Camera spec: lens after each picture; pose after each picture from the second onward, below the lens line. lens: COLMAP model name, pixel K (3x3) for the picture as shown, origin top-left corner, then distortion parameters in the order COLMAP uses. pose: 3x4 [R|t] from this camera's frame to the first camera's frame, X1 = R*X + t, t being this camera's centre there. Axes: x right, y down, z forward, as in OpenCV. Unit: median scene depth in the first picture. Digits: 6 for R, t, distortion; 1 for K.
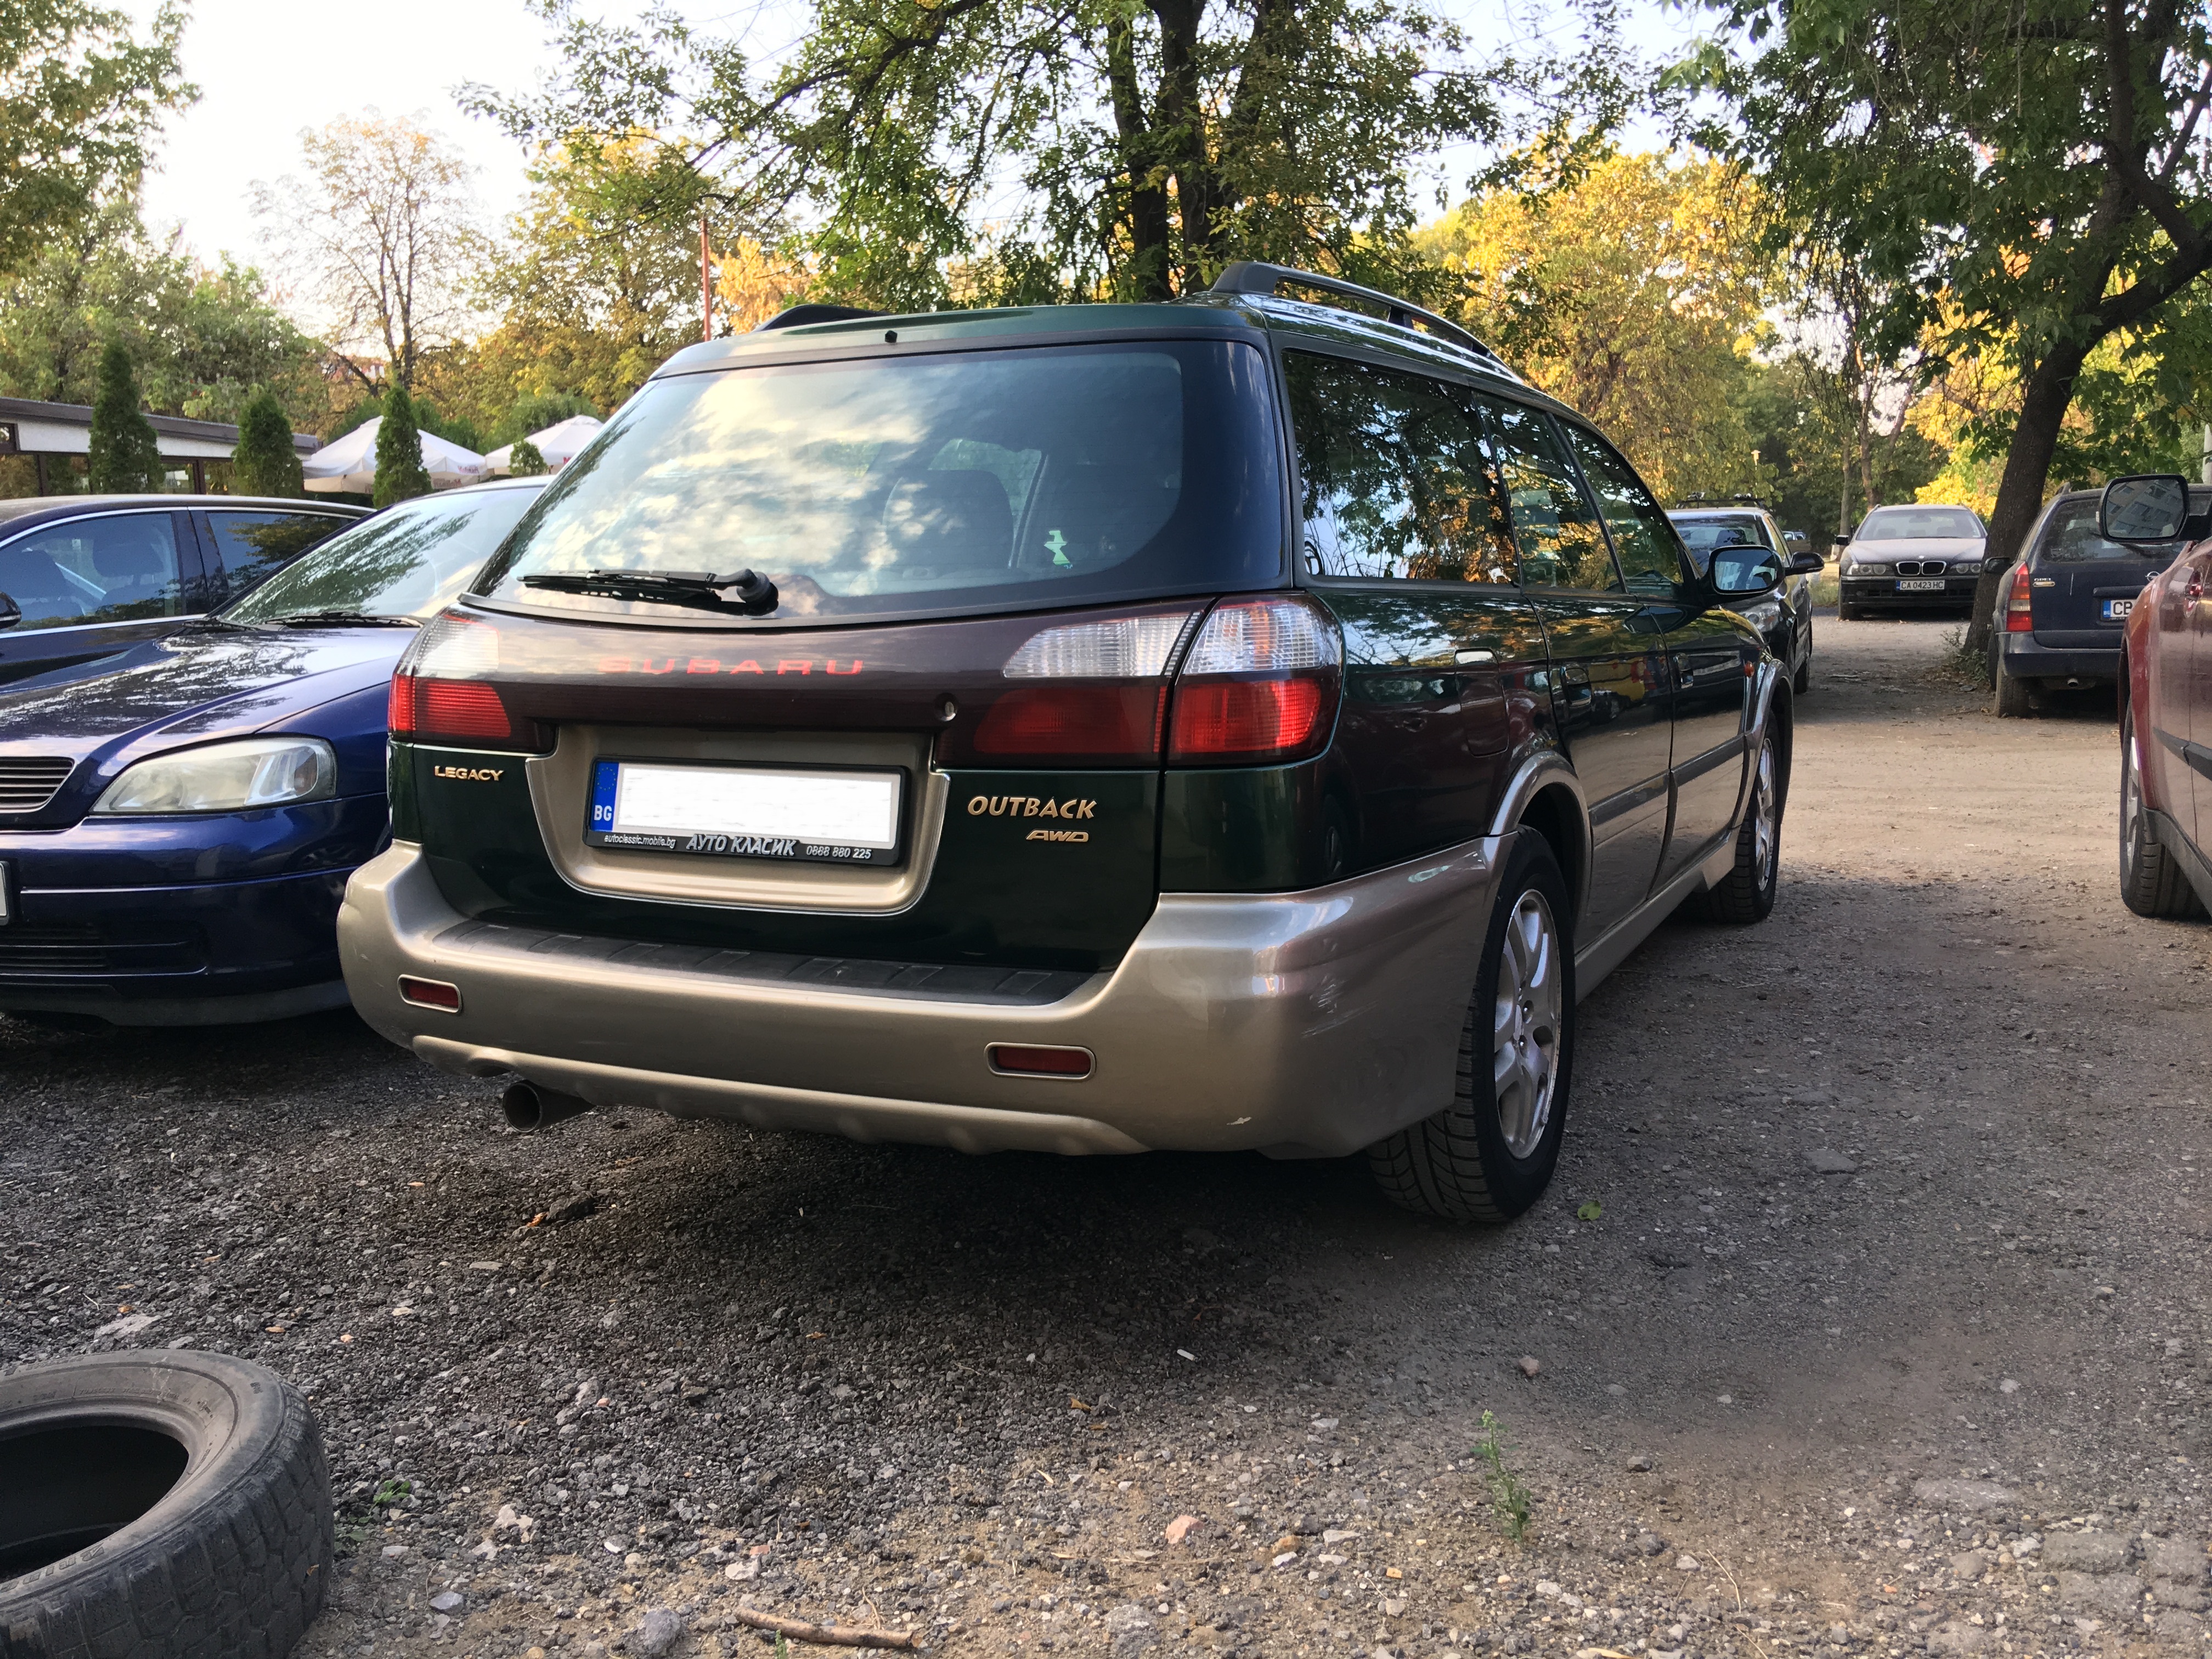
lens RADIAL K [[1896.0, 0, 1099.1], [0, 1896.0, 835.1], [0, 0, 1]] dist [0.117632, -0.197074]
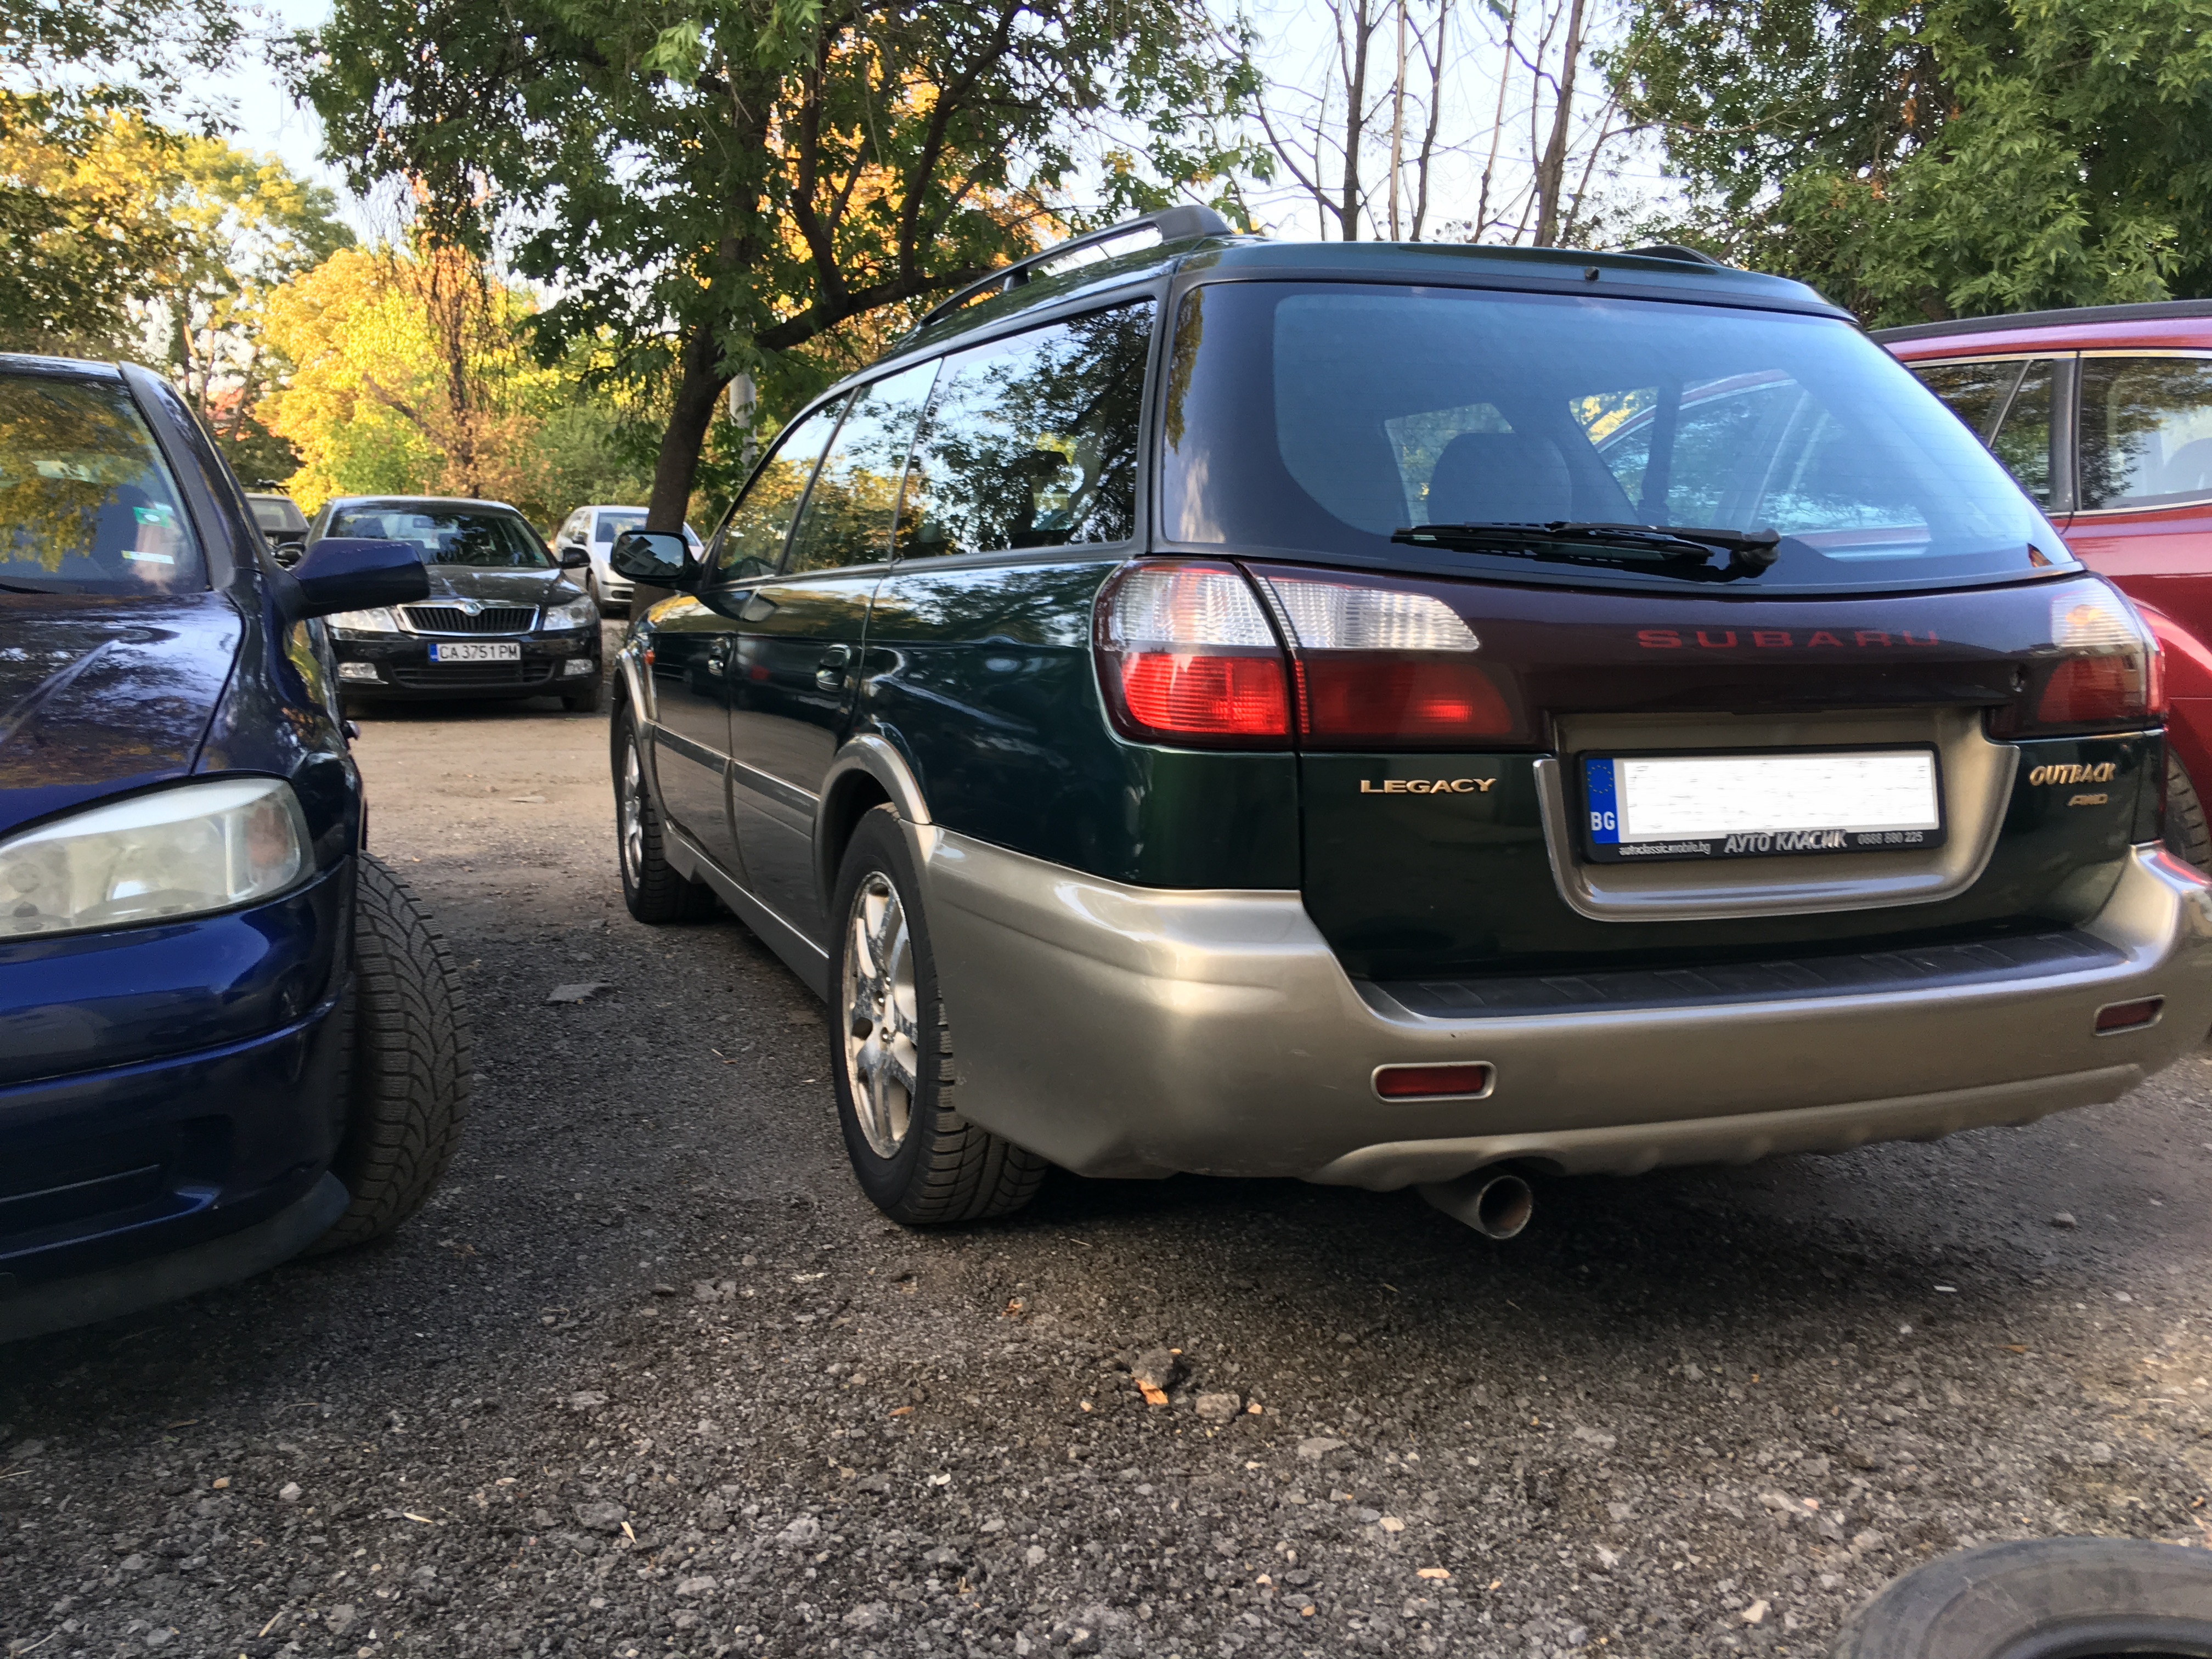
lens RADIAL K [[1876.5, 0, 1106.0], [0, 1876.5, 829.5], [0, 0, 1]] dist [0.059905, -0.002678]
pose [[0.653659, -0.076610, 0.752901, -1.084950], [0.076308, 0.996465, 0.035144, -0.056800], [-0.752932, 0.034480, 0.657194, 0.681281]]
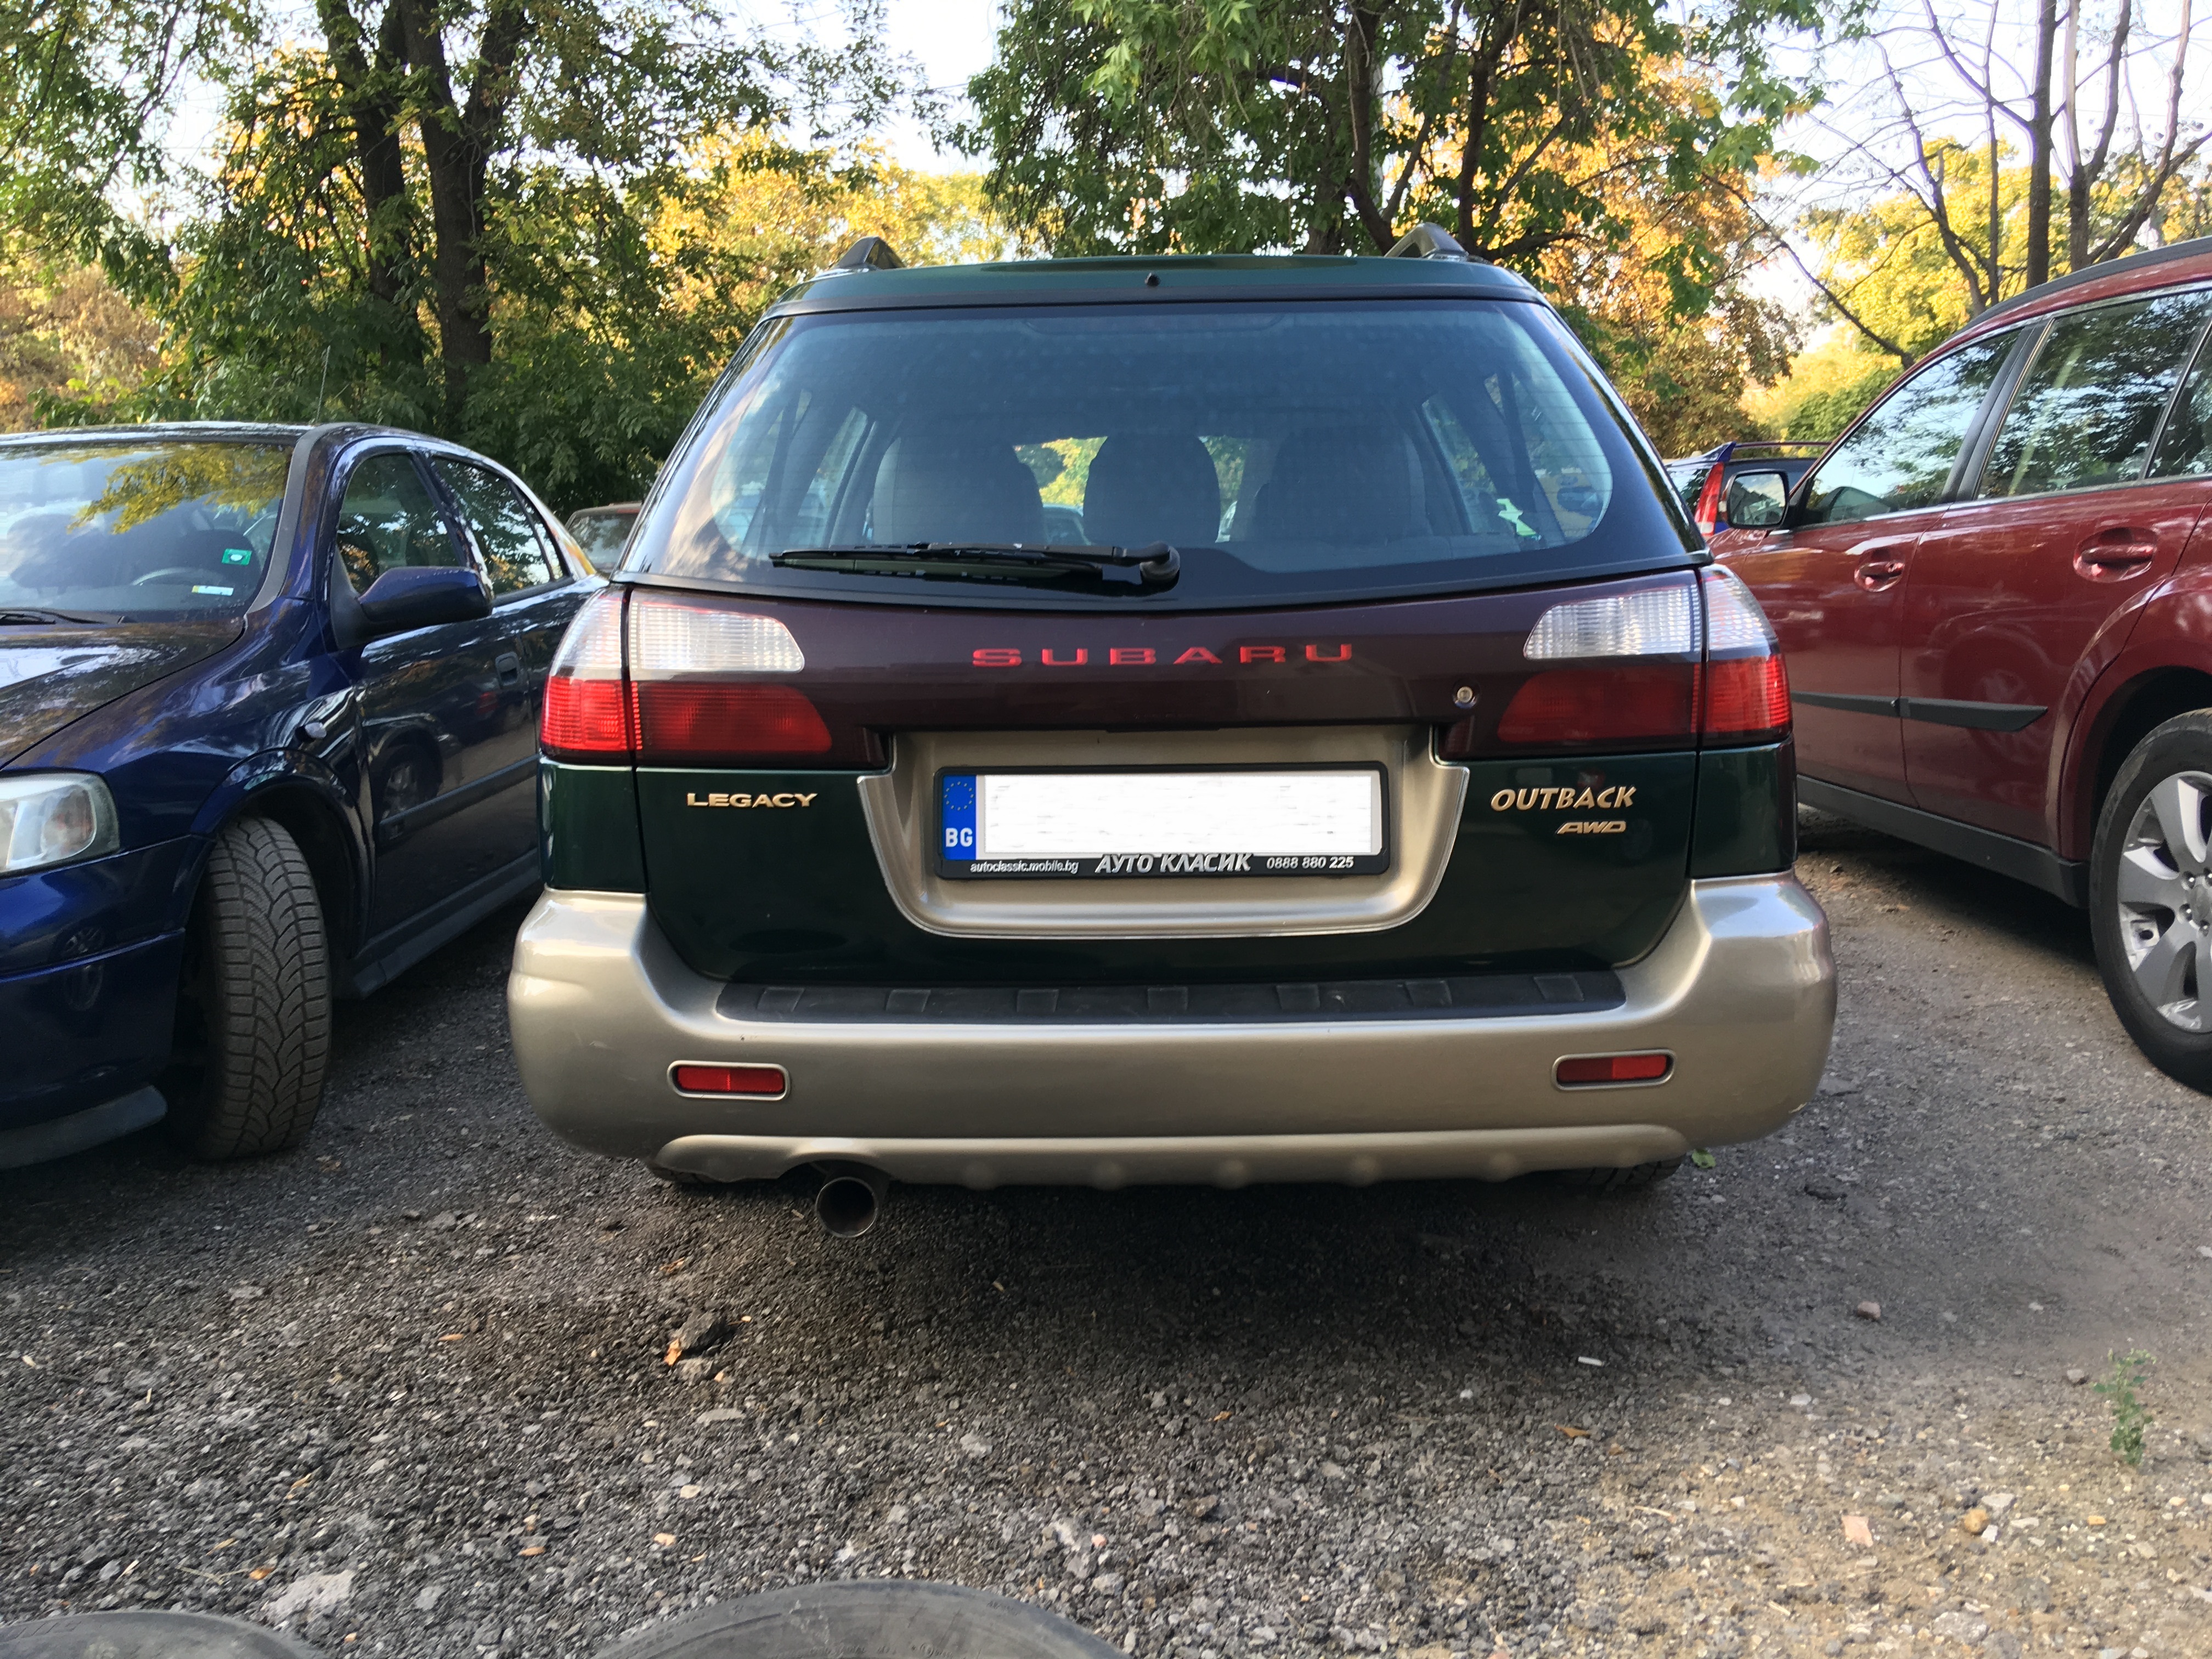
lens RADIAL K [[1896.0, 0, 1099.1], [0, 1896.0, 835.1], [0, 0, 1]] dist [0.117632, -0.197074]
pose [[0.896383, -0.062750, 0.438817, -0.612074], [0.060399, 0.997987, 0.019333, -0.026880], [-0.439147, 0.009174, 0.898368, 0.251337]]
